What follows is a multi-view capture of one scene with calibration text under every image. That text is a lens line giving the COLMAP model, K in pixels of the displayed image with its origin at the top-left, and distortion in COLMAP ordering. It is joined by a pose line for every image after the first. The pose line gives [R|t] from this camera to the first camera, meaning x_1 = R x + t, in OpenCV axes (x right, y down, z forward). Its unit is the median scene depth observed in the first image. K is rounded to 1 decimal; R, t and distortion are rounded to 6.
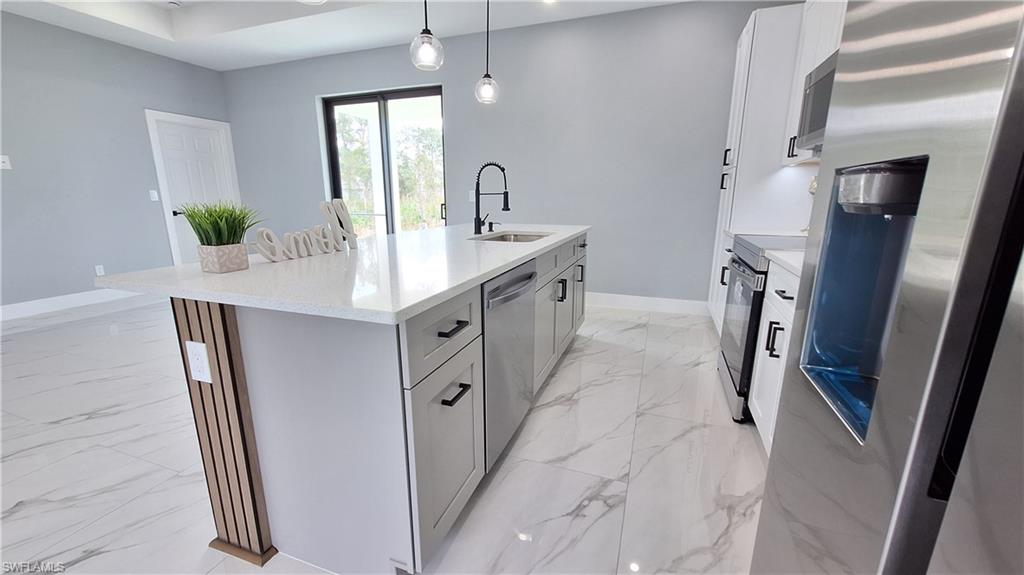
lens RADIAL K [[403.2, 0, 509.4], [0, 403.2, 291.6], [0, 0, 1]] dist [-0.001283, 0.000151]
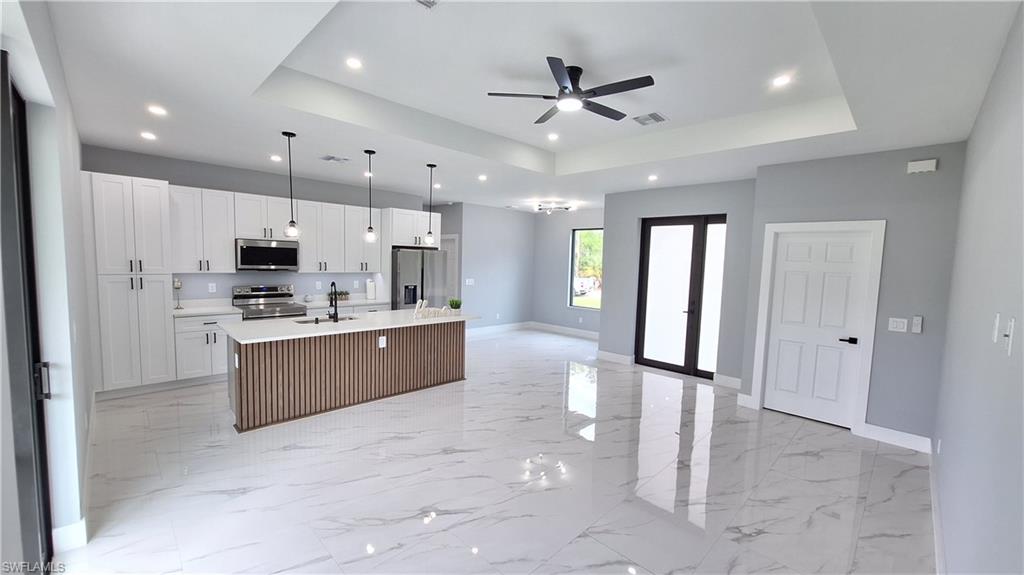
lens RADIAL K [[403.2, 0, 509.4], [0, 403.2, 291.6], [0, 0, 1]] dist [-0.001283, 0.000151]
pose [[-0.904145, -0.061182, 0.422822, -1.507561], [0.069079, 0.955734, 0.286009, -0.725220], [-0.421604, 0.287802, -0.859895, 2.181734]]
